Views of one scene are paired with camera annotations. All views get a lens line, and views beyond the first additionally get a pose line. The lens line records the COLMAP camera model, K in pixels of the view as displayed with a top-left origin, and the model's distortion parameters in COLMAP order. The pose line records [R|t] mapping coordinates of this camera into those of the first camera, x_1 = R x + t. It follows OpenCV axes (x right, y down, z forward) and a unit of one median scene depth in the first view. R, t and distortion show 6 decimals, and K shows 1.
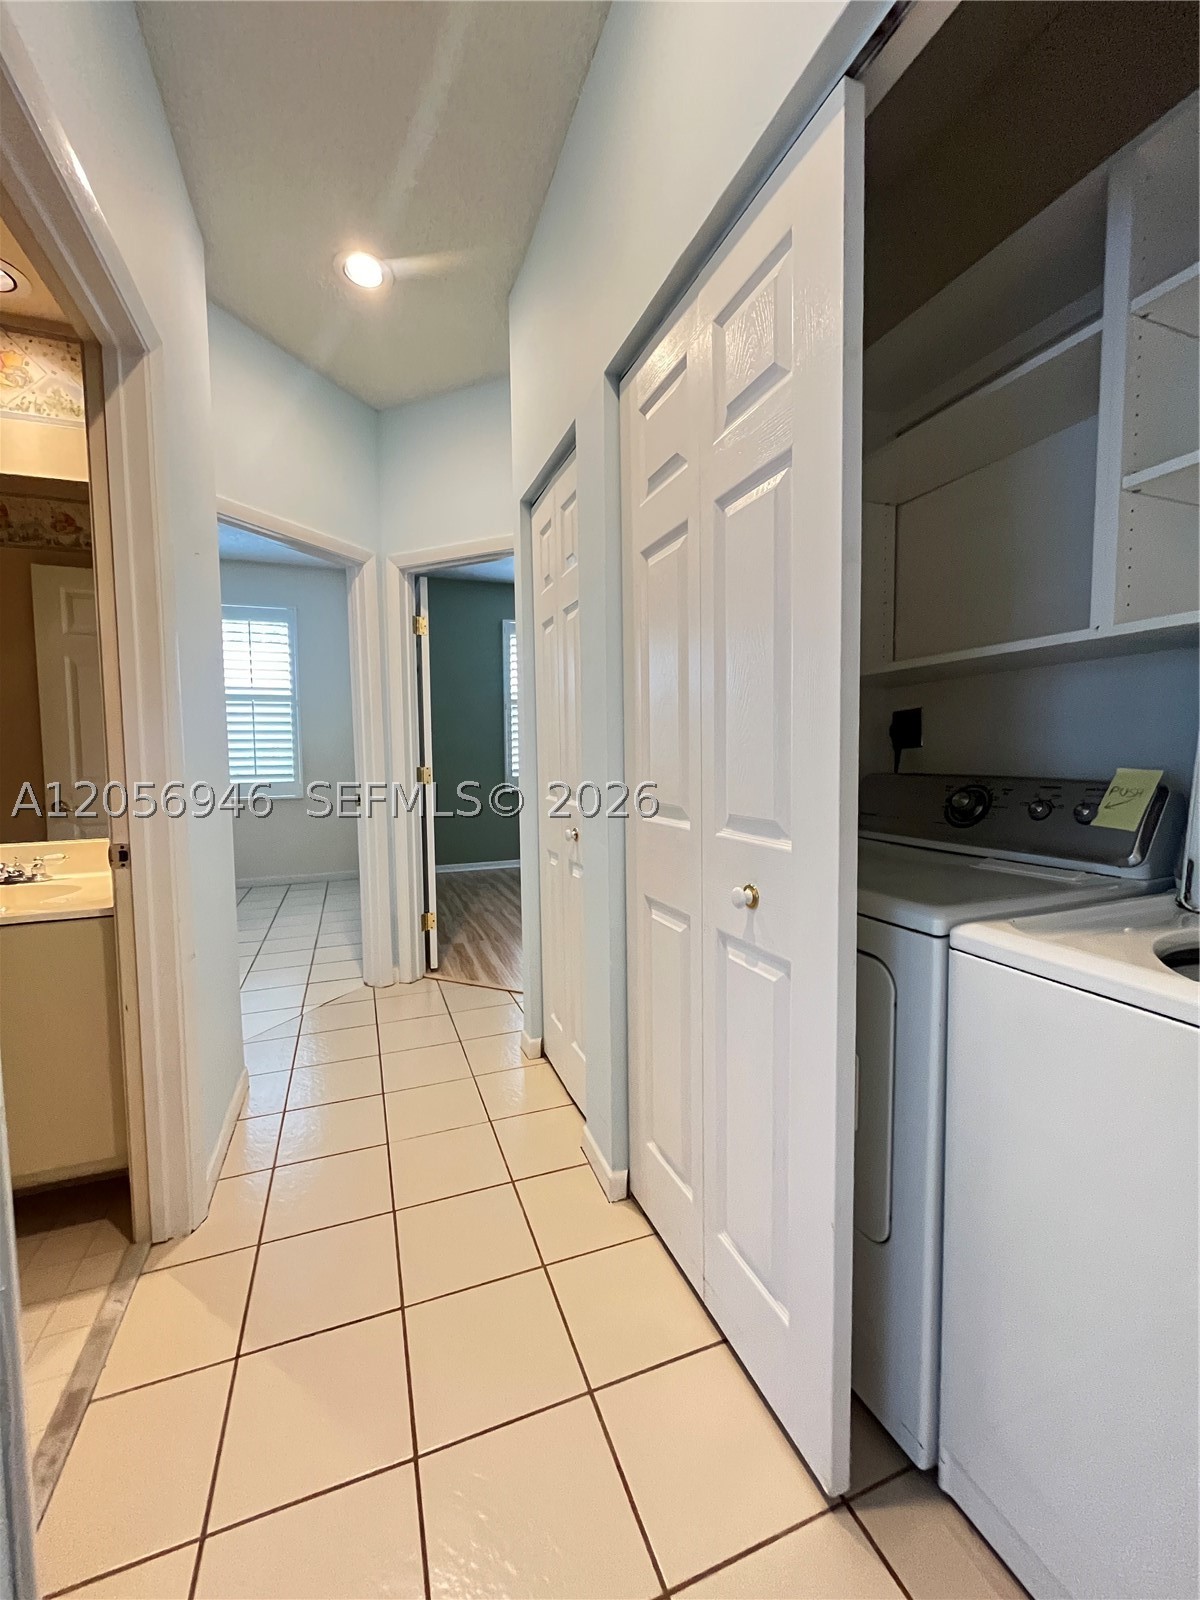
lens RADIAL K [[646.1, 0, 600.8], [0, 646.1, 794.9], [0, 0, 1]] dist [-0.003163, -0.000125]
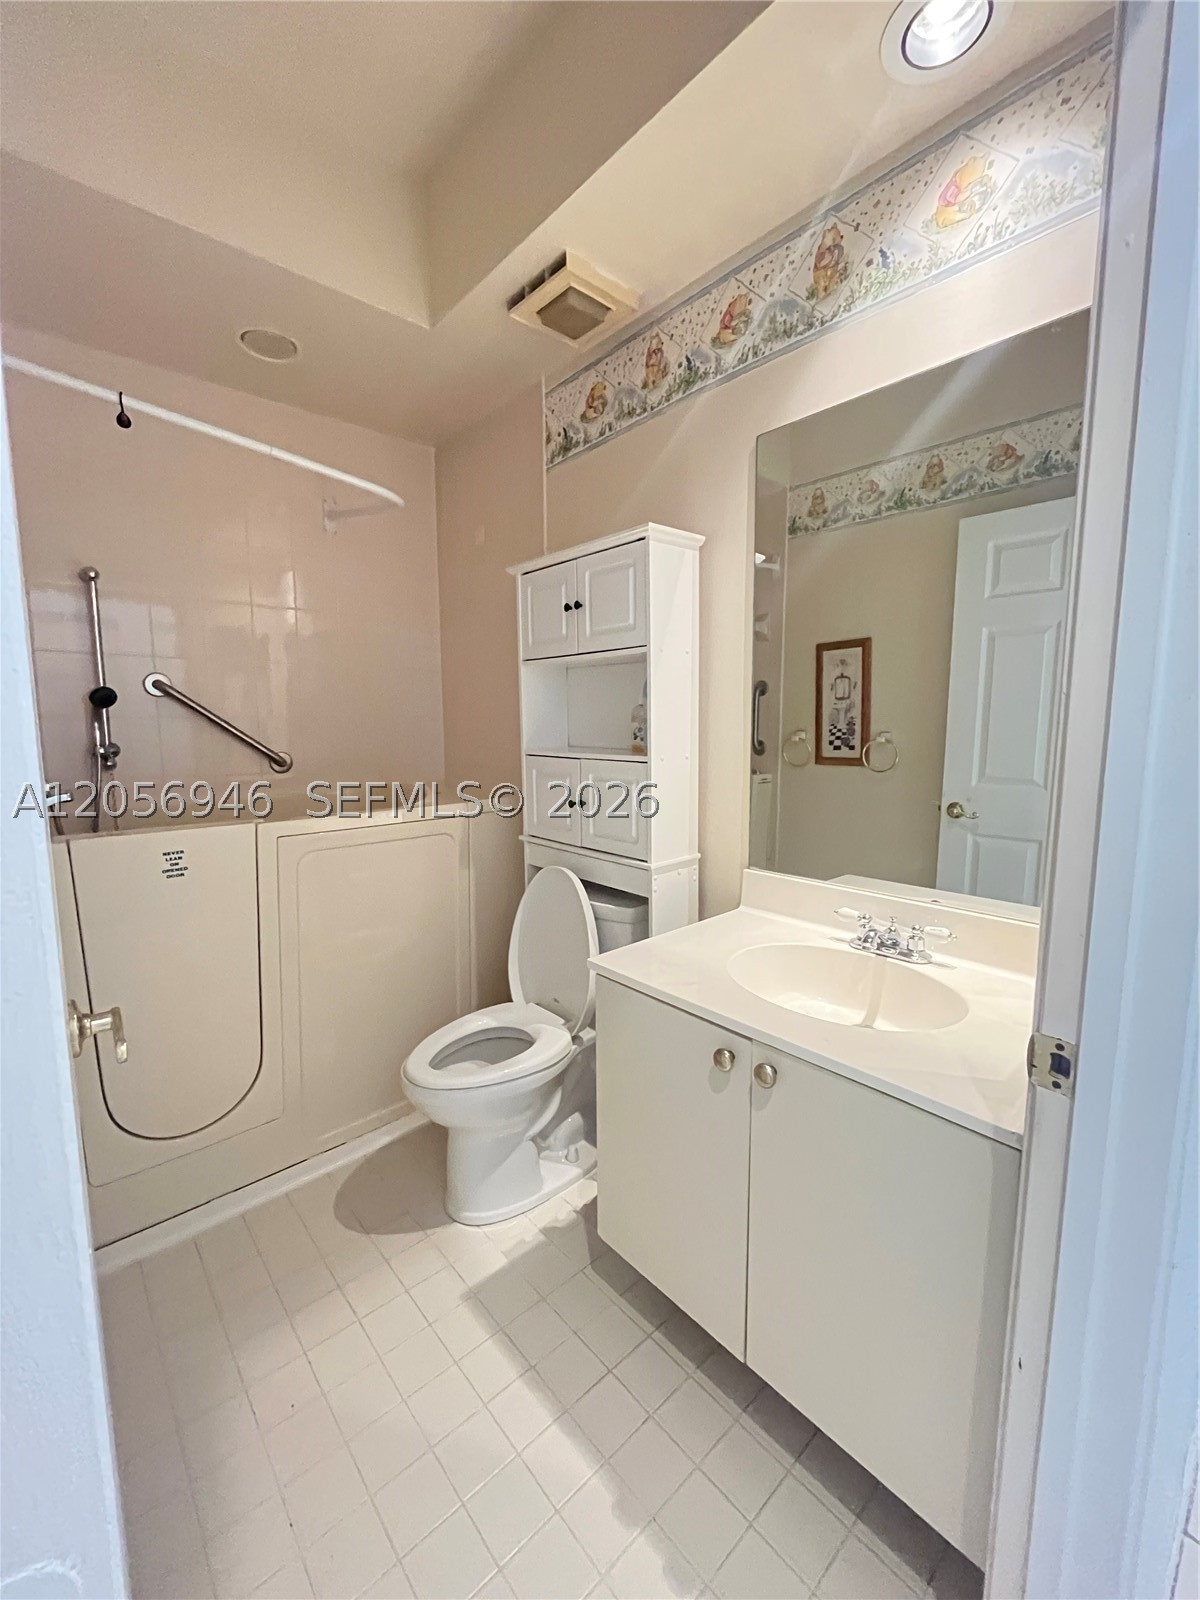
lens RADIAL K [[646.1, 0, 601.2], [0, 646.1, 802.2], [0, 0, 1]] dist [-0.003163, -0.000125]
pose [[0.357948, 0.122740, -0.925639, -0.365872], [-0.062335, 0.992253, 0.107468, -0.090278], [0.931659, 0.019232, 0.362825, 0.425288]]
